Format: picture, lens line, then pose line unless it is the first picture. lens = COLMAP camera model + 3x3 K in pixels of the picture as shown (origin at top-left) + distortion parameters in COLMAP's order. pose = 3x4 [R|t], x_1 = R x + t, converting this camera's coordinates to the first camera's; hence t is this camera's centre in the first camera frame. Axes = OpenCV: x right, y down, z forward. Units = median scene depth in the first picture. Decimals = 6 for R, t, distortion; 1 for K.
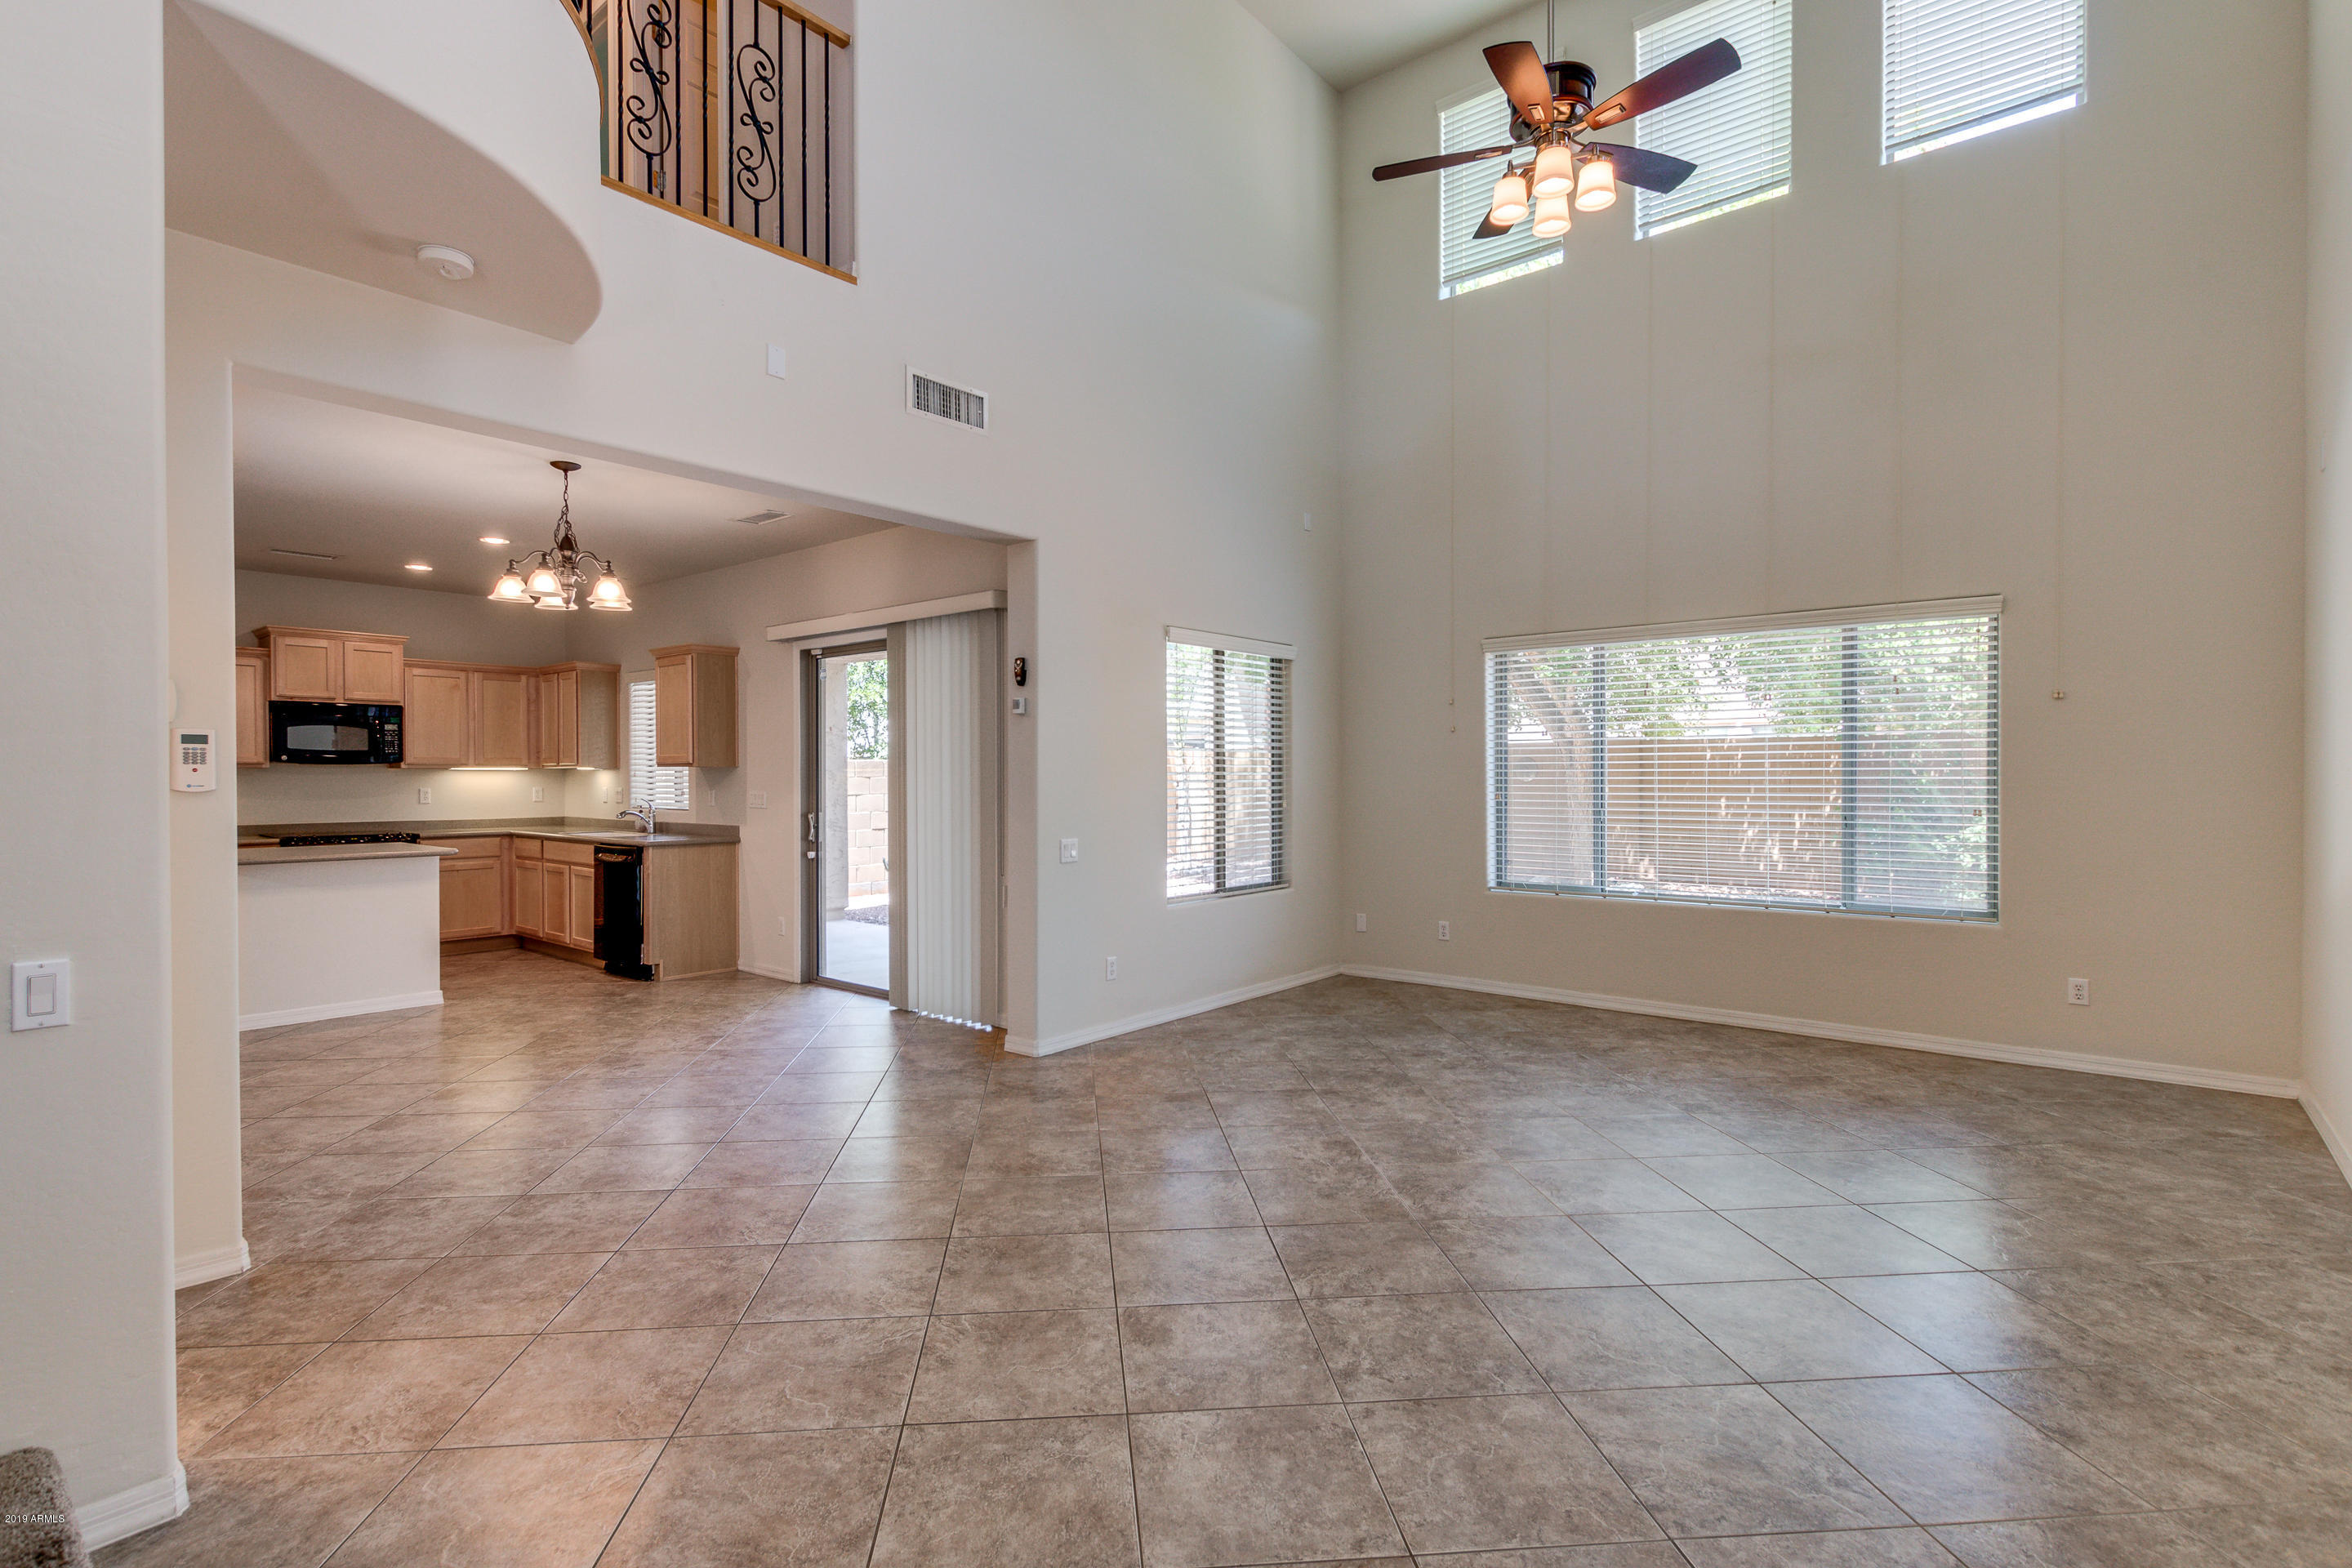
lens RADIAL K [[1109.3, 0, 1155.2], [0, 1109.3, 785.5], [0, 0, 1]] dist [0.006124, -0.002153]
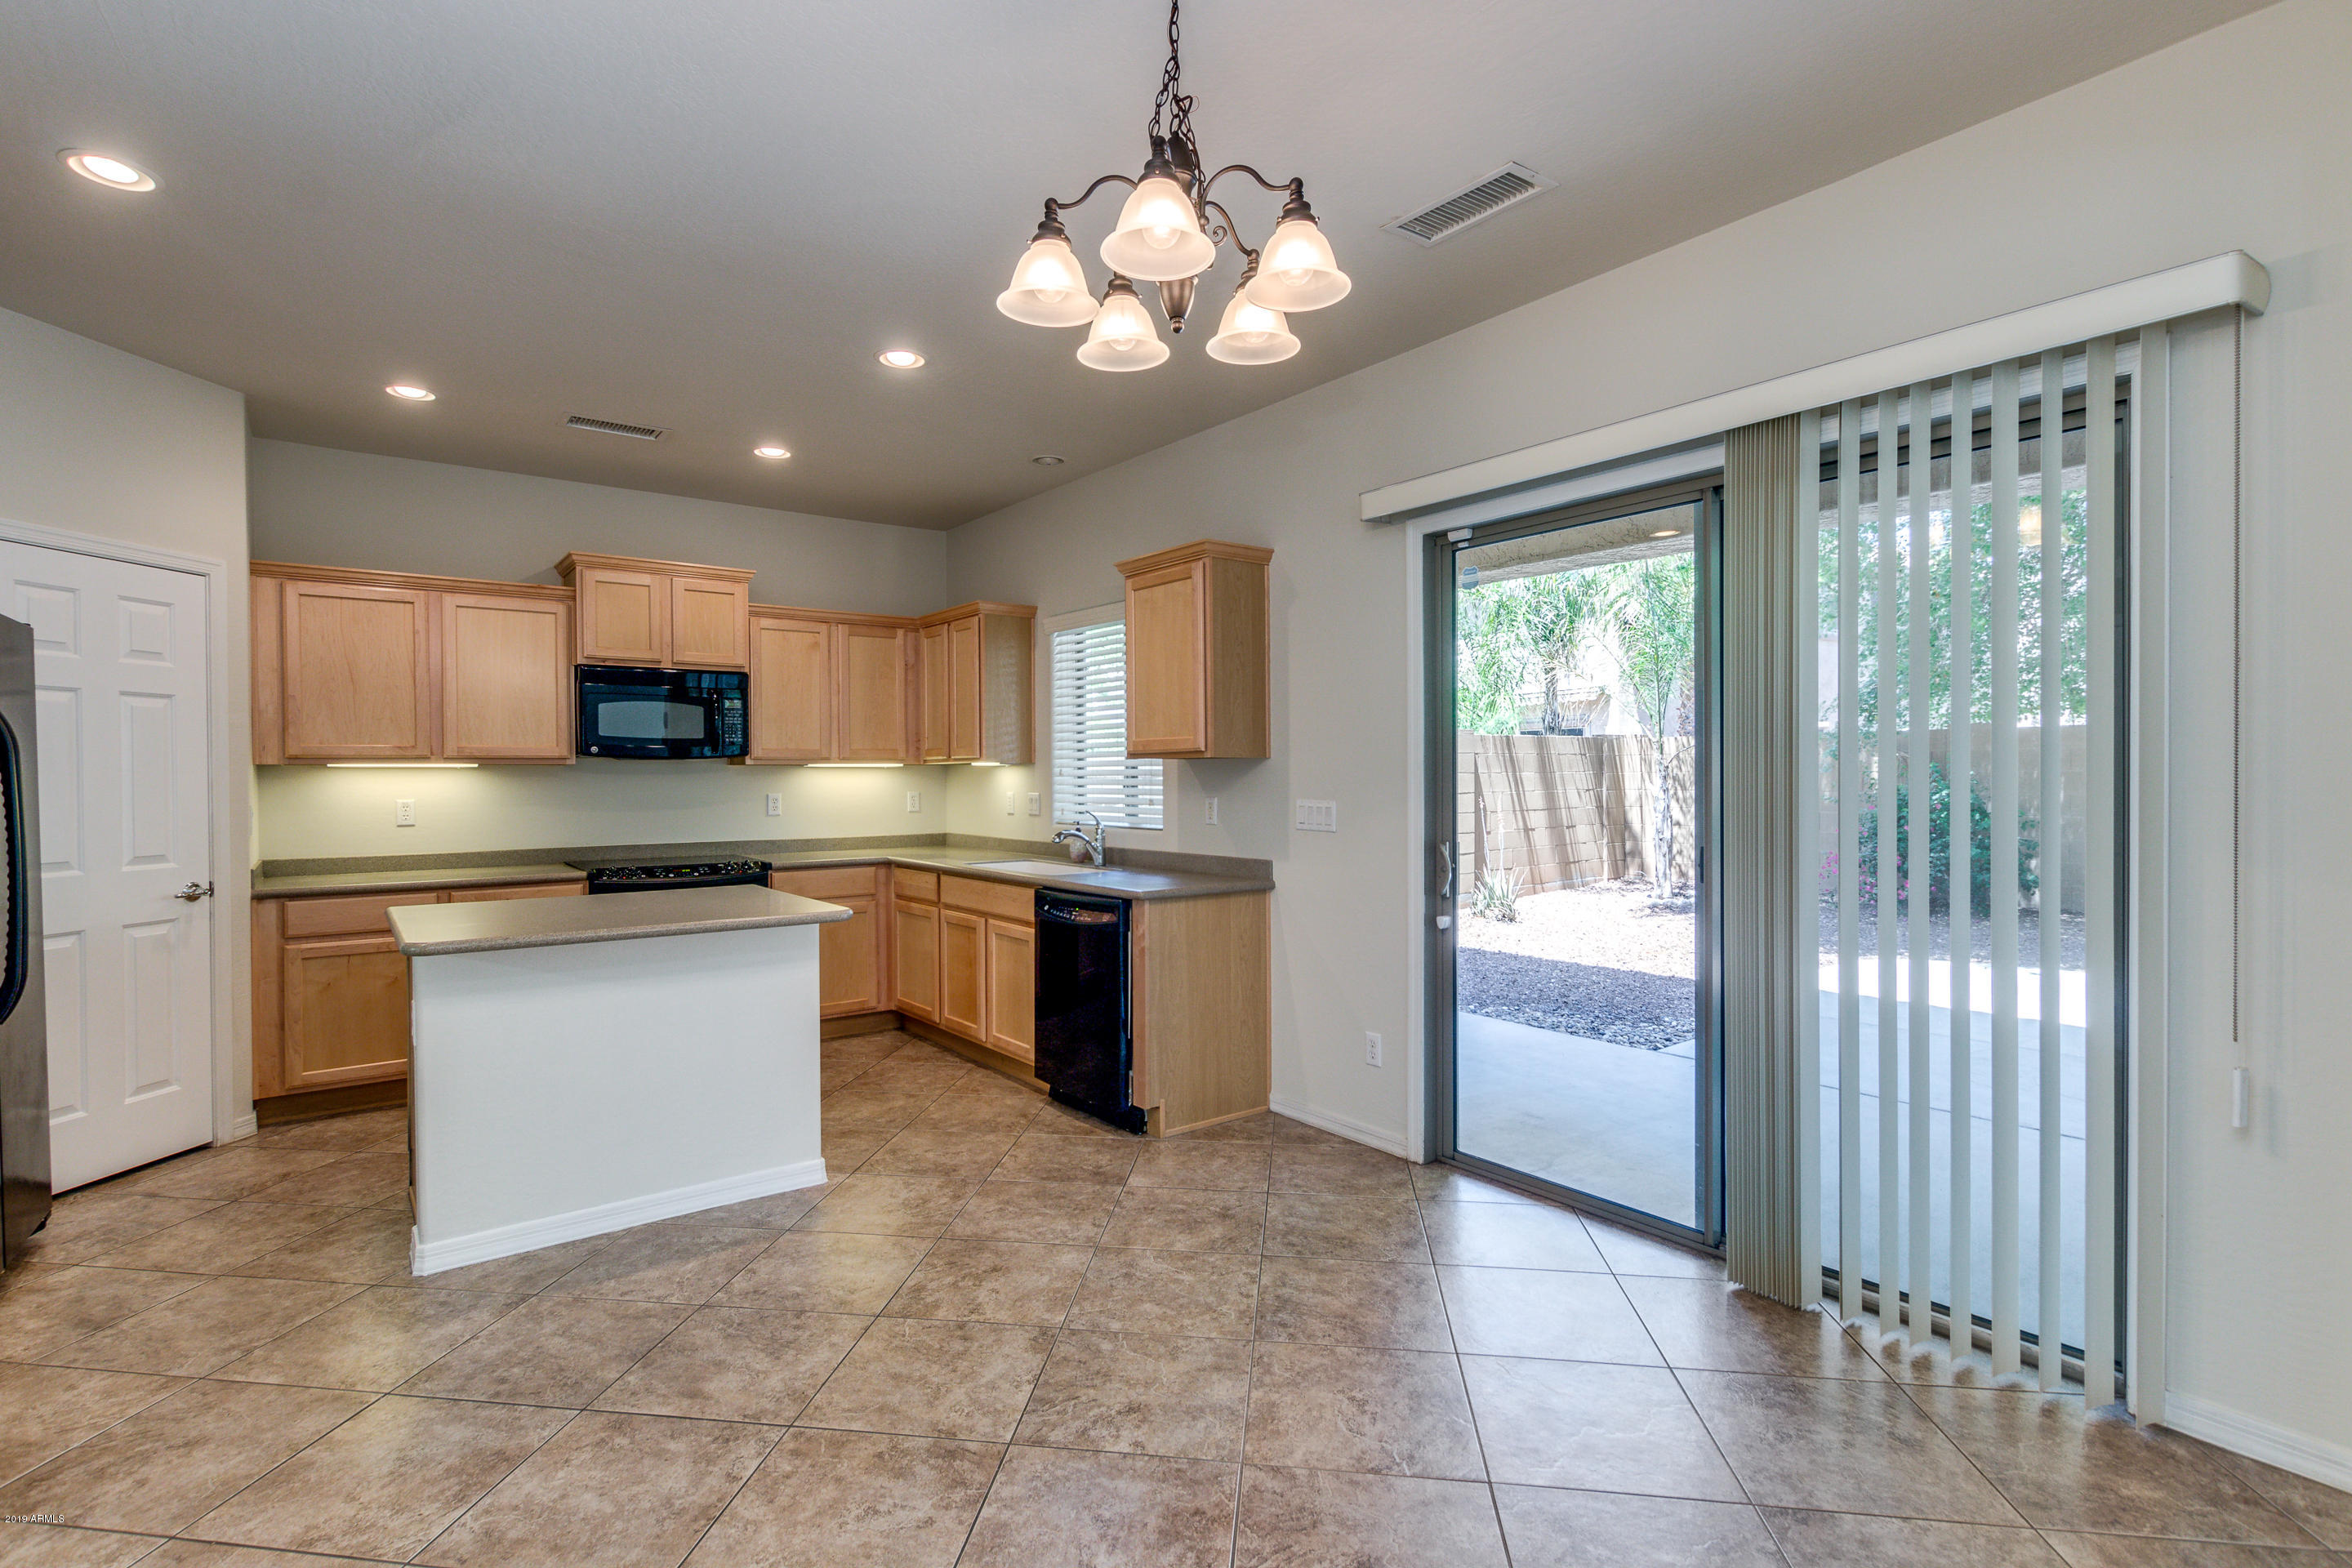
lens RADIAL K [[1109.3, 0, 1145.7], [0, 1109.3, 788.0], [0, 0, 1]] dist [0.006124, -0.002153]
pose [[0.973383, -0.001413, -0.229181, -0.401759], [0.002449, 0.999988, 0.004235, -0.004742], [0.229172, -0.004684, 0.973375, 0.557469]]
